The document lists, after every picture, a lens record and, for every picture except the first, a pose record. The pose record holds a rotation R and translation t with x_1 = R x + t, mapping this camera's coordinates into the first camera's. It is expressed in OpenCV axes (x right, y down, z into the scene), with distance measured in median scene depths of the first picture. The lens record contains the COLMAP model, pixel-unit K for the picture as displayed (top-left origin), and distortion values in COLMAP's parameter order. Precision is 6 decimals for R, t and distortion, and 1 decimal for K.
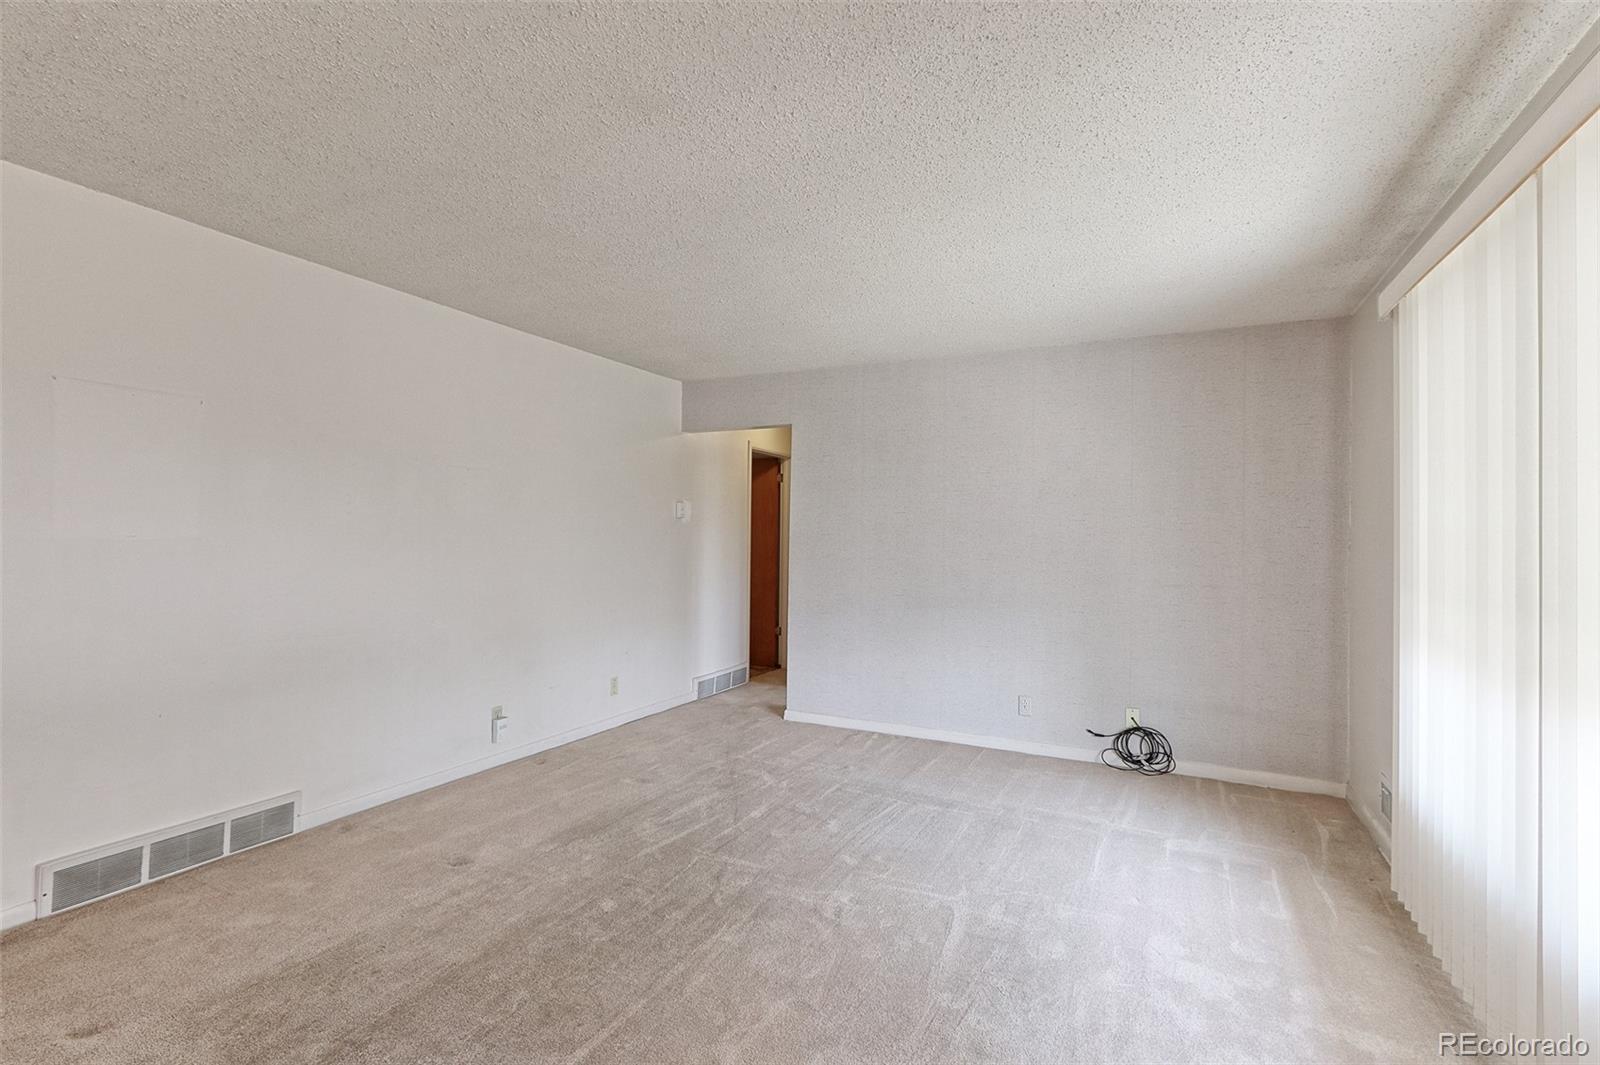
lens RADIAL K [[744.0, 0, 791.8], [0, 744.0, 528.0], [0, 0, 1]] dist [0.005028, 0.001497]
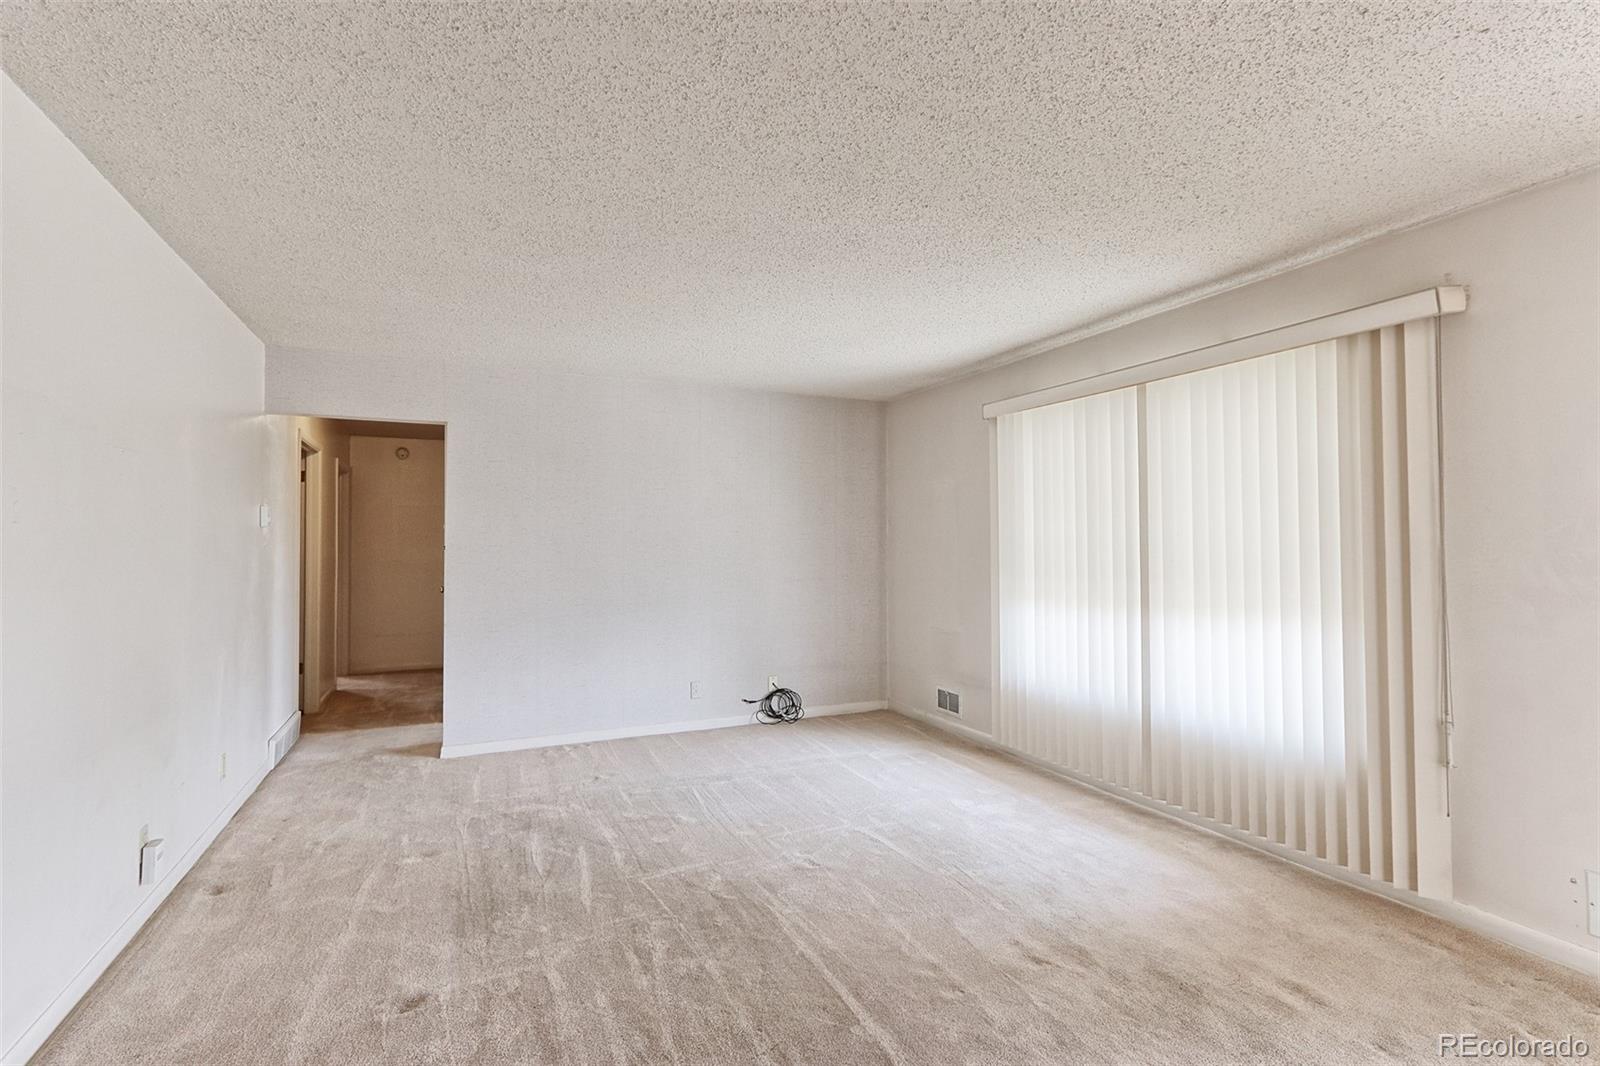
lens RADIAL K [[744.0, 0, 792.6], [0, 744.0, 535.5], [0, 0, 1]] dist [0.005028, 0.001497]
pose [[0.607314, 0.000583, 0.794462, -0.656771], [-0.002655, 0.999996, 0.001296, -0.005244], [-0.794458, -0.002897, 0.607313, 0.222362]]
